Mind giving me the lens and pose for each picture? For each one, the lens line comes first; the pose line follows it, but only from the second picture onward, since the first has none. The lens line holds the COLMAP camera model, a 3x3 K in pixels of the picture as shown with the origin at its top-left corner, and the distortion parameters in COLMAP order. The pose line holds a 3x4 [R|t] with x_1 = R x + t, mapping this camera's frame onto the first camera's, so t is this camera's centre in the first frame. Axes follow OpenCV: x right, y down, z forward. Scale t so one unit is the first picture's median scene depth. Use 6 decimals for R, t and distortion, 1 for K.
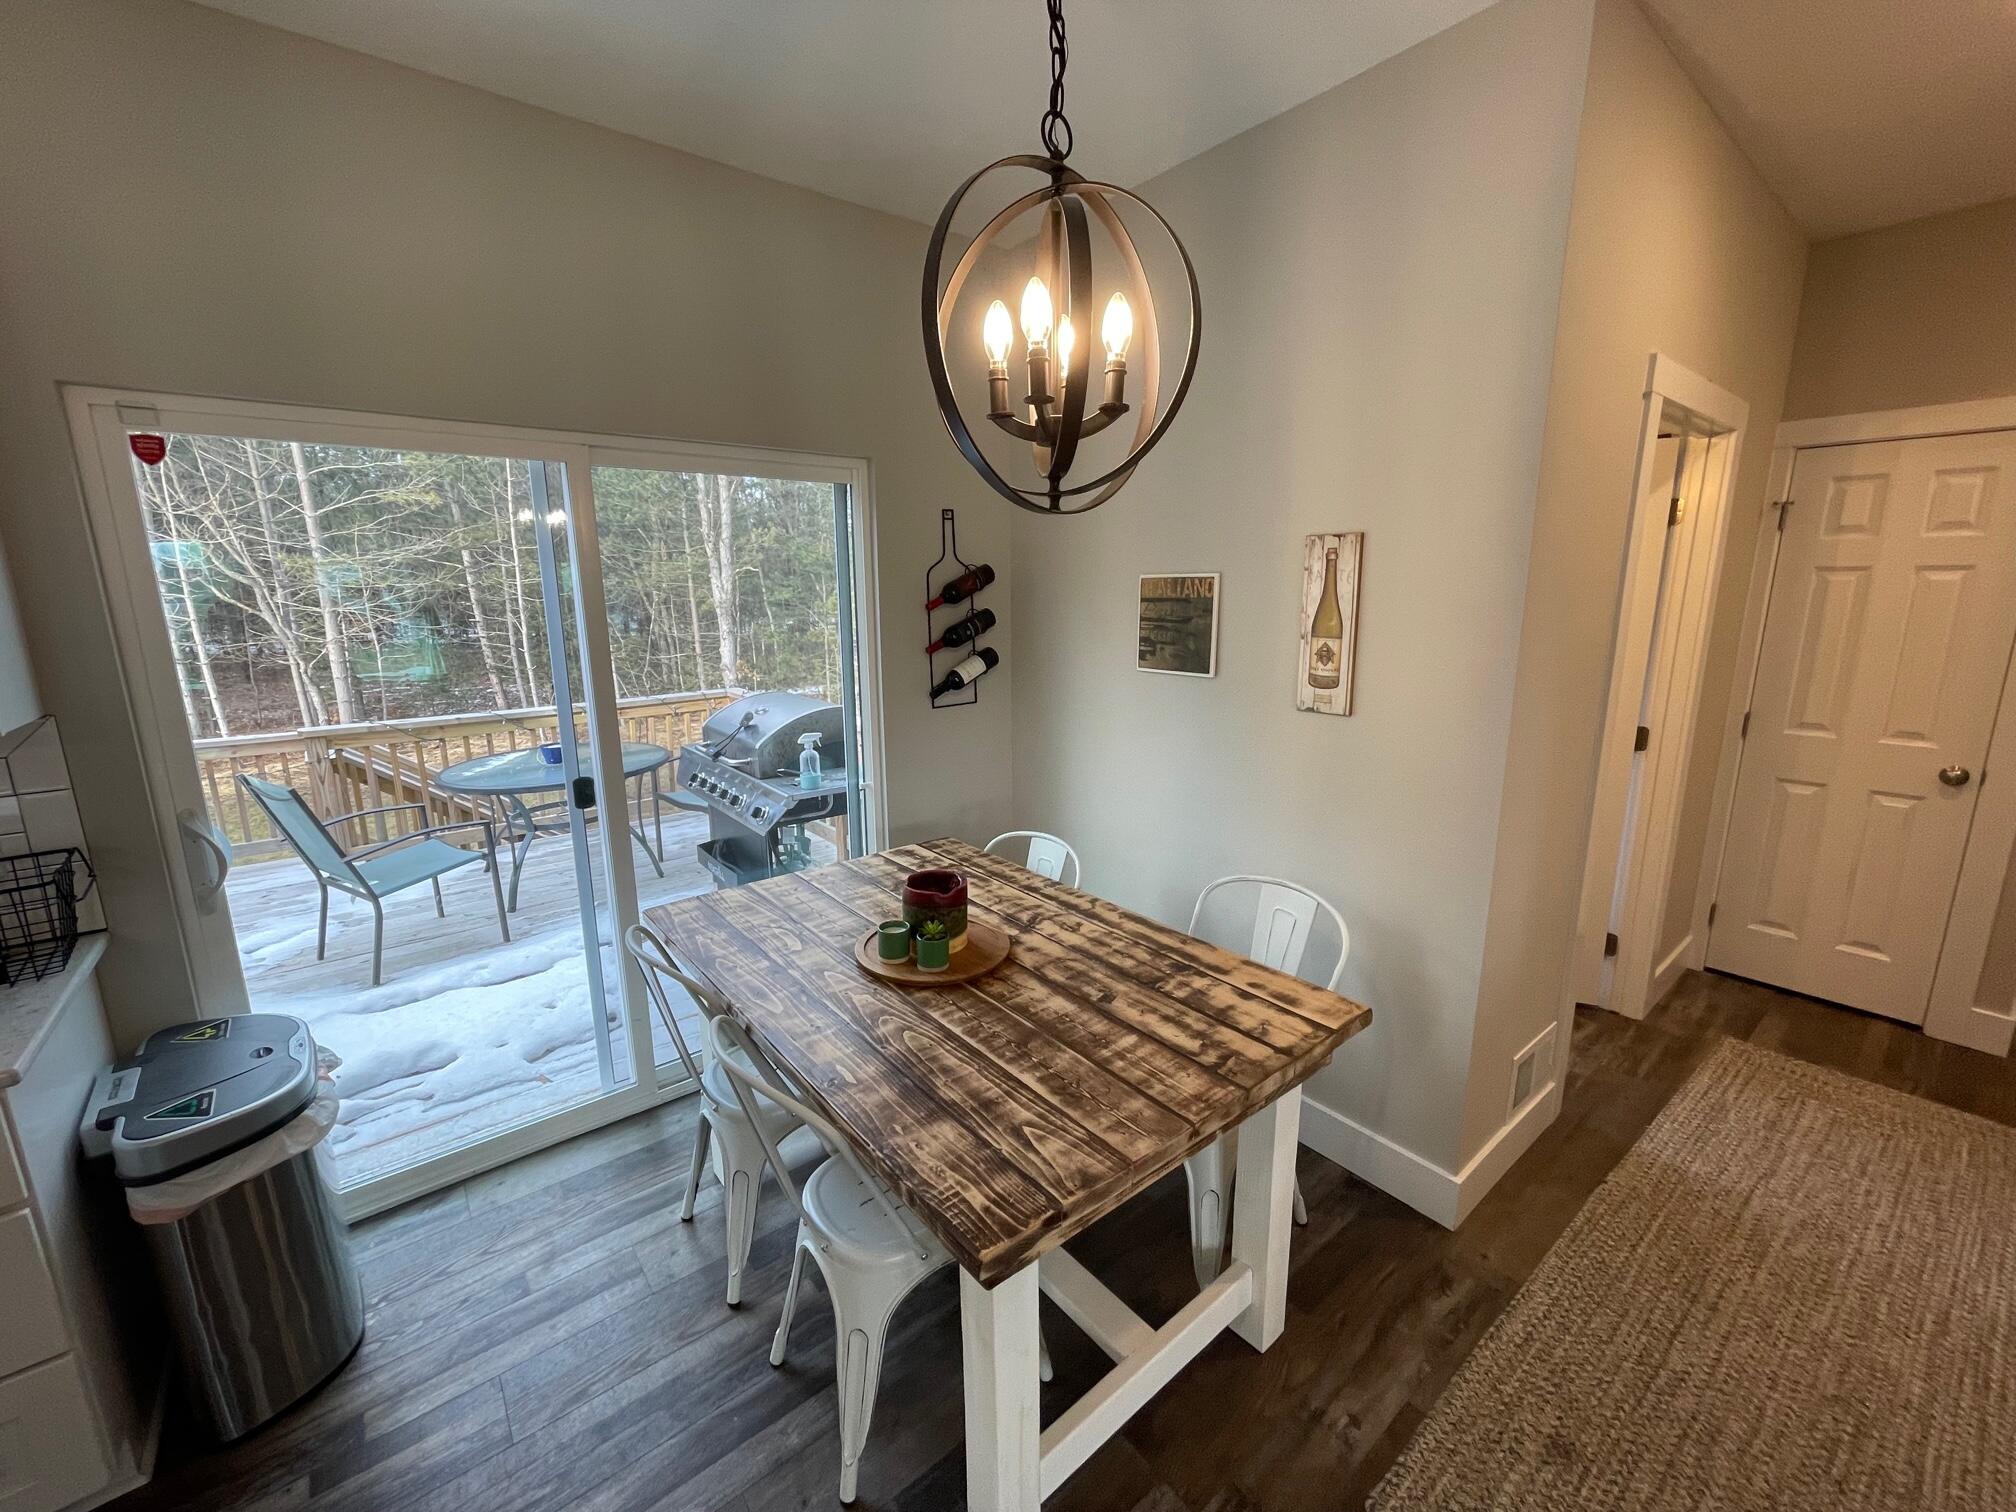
lens RADIAL K [[803.4, 0, 995.4], [0, 803.4, 744.9], [0, 0, 1]] dist [0.002468, -0.002739]
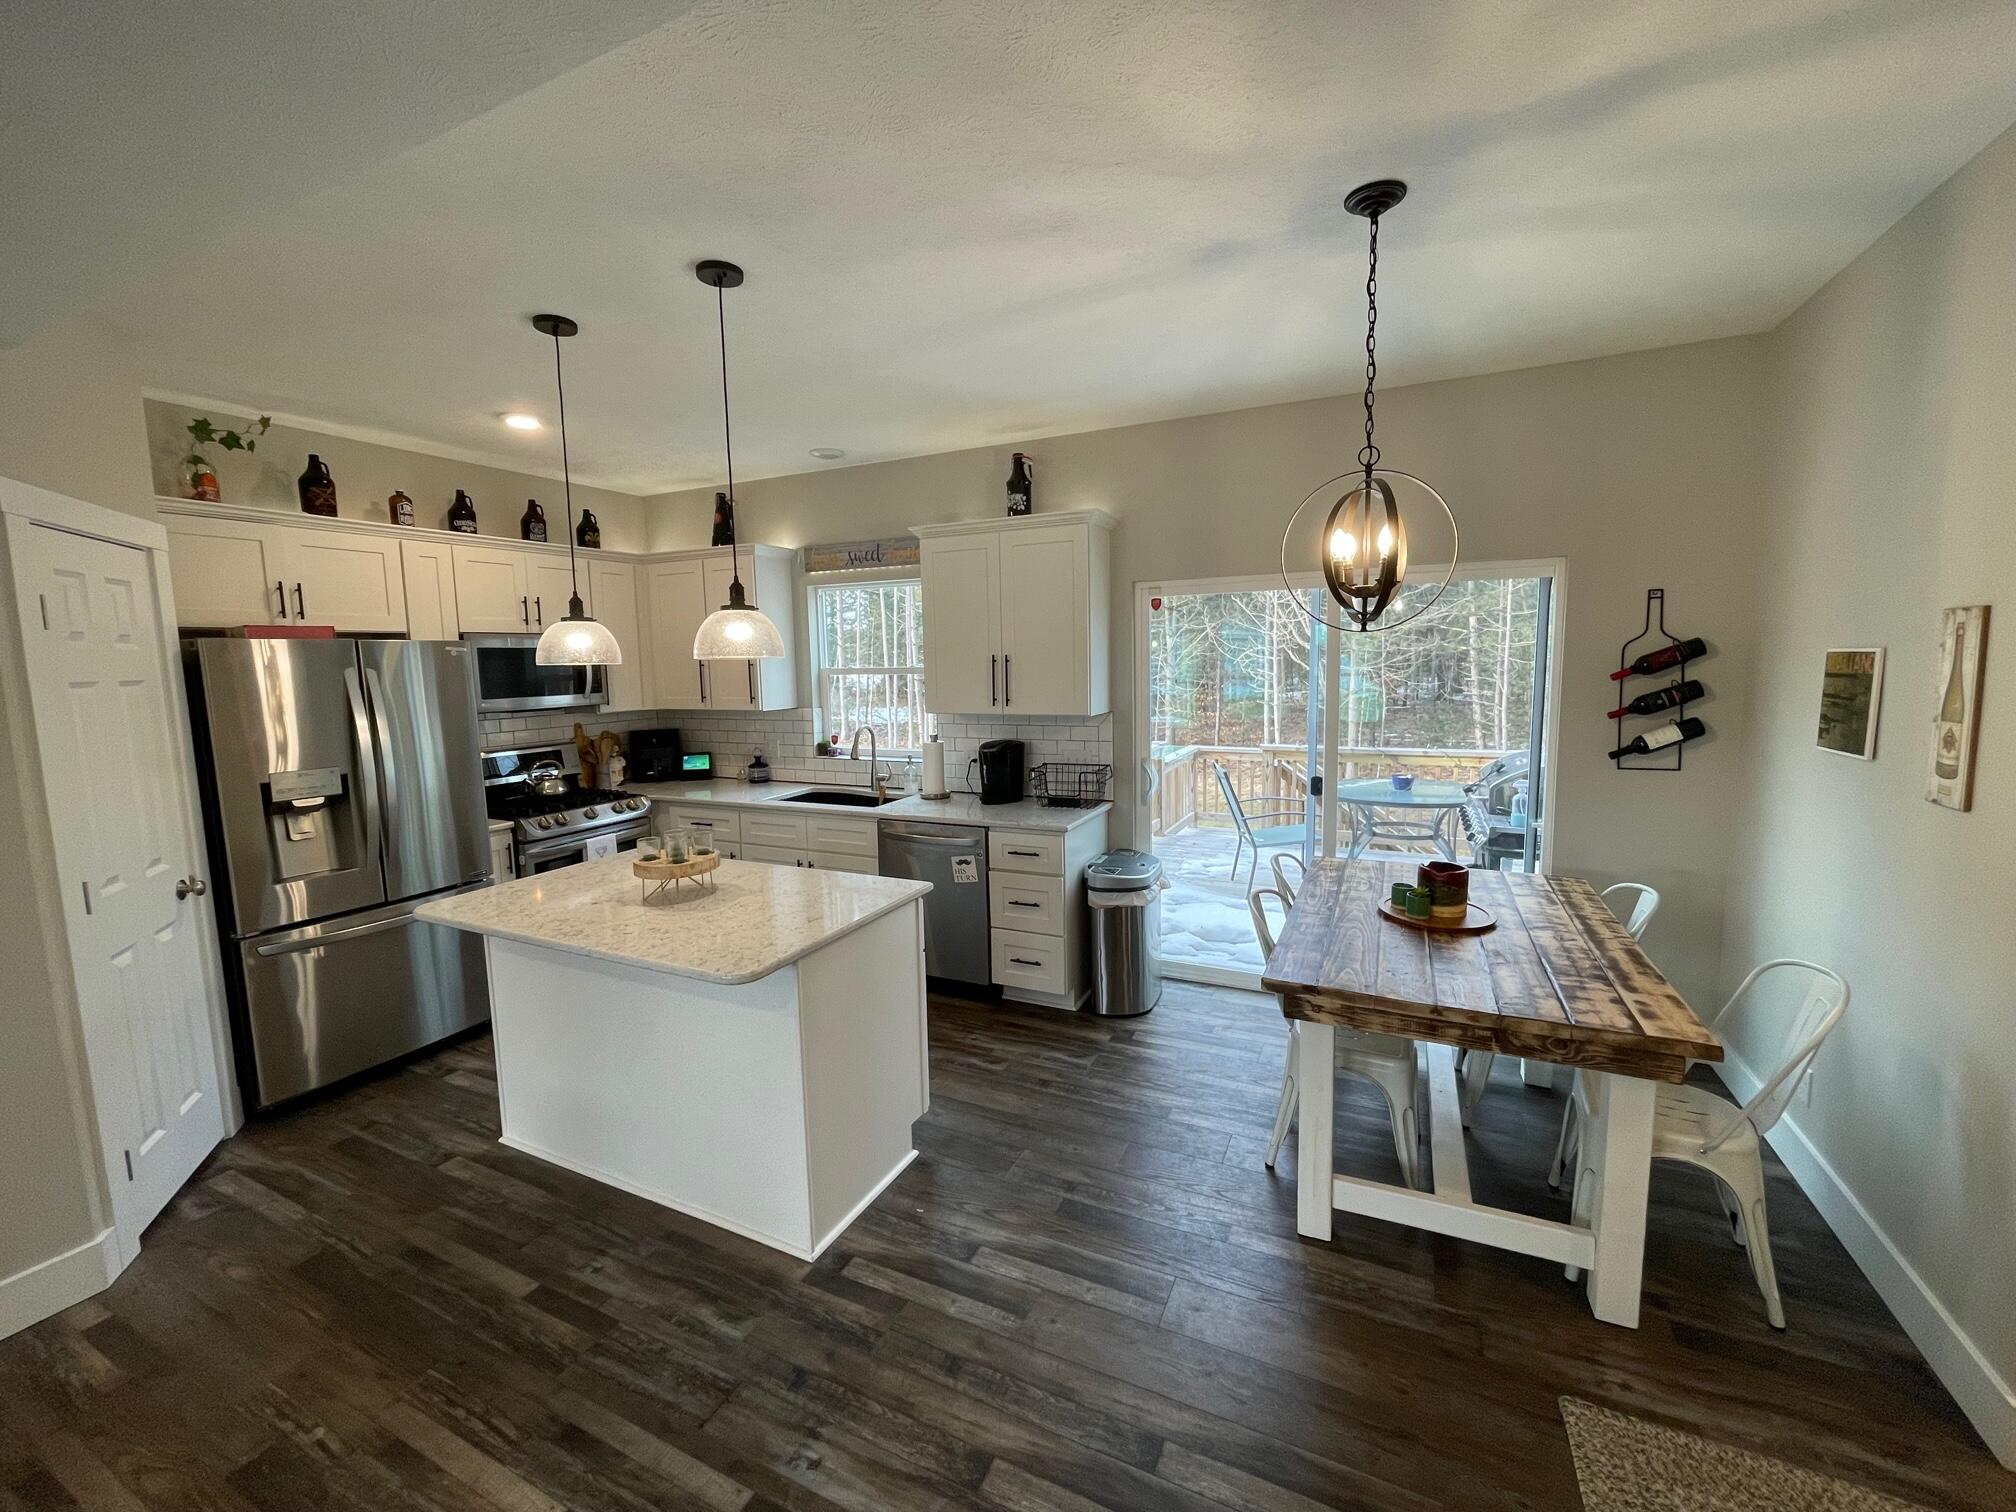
lens RADIAL K [[803.4, 0, 1006.7], [0, 803.4, 749.5], [0, 0, 1]] dist [0.002468, -0.002739]
pose [[0.428796, 0.103231, -0.897484, 0.528724], [-0.163048, 0.985979, 0.035509, 0.024683], [0.888566, 0.131106, 0.439615, -0.216991]]
